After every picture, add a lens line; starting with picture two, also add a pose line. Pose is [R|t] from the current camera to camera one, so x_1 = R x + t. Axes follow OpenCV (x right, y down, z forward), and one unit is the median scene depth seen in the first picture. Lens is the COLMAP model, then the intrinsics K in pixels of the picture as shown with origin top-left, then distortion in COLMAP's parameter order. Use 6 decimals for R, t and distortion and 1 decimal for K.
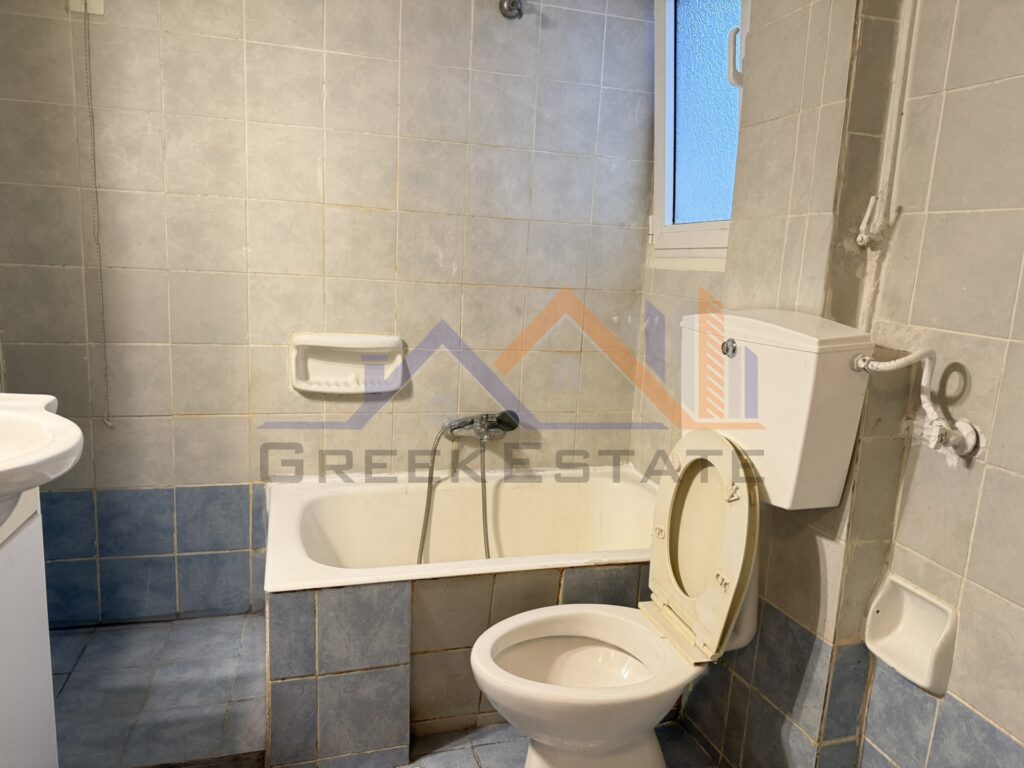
lens RADIAL K [[715.2, 0, 512.0], [0, 715.2, 384.0], [0, 0, 1]] dist [0.057318, -0.072556]
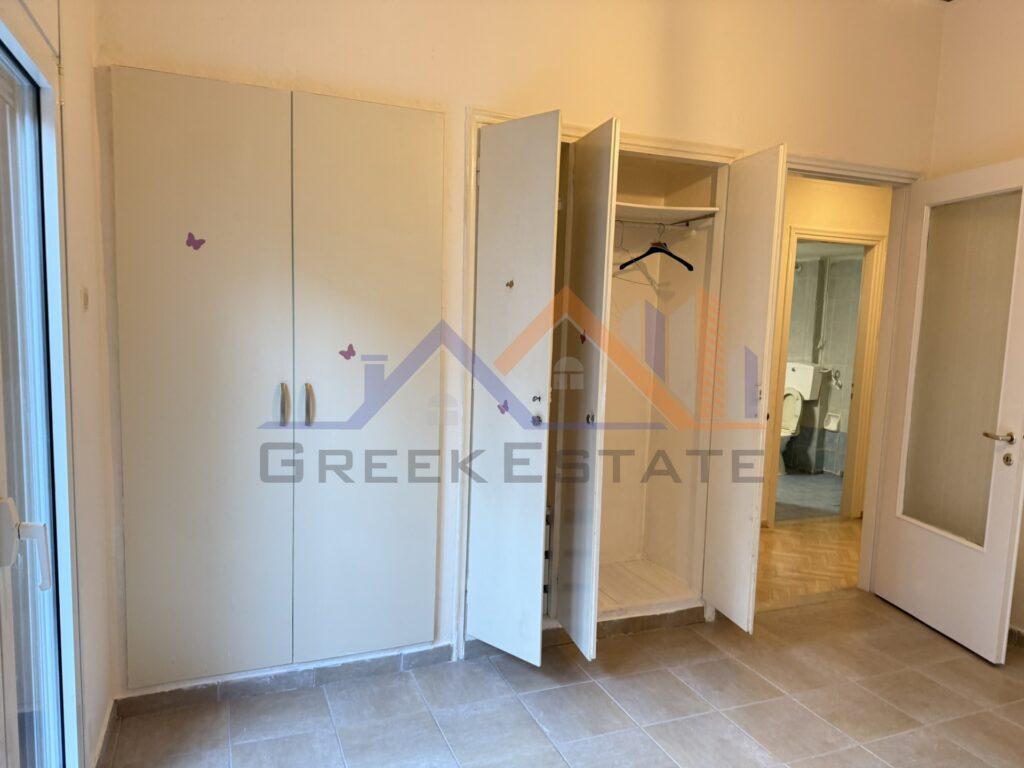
lens RADIAL K [[715.1, 0, 515.6], [0, 715.1, 396.5], [0, 0, 1]] dist [0.053004, -0.044876]
pose [[0.992594, -0.029644, 0.117804, -1.966780], [0.036862, 0.997543, -0.059577, 0.323008], [-0.115748, 0.063479, 0.991248, -3.300951]]
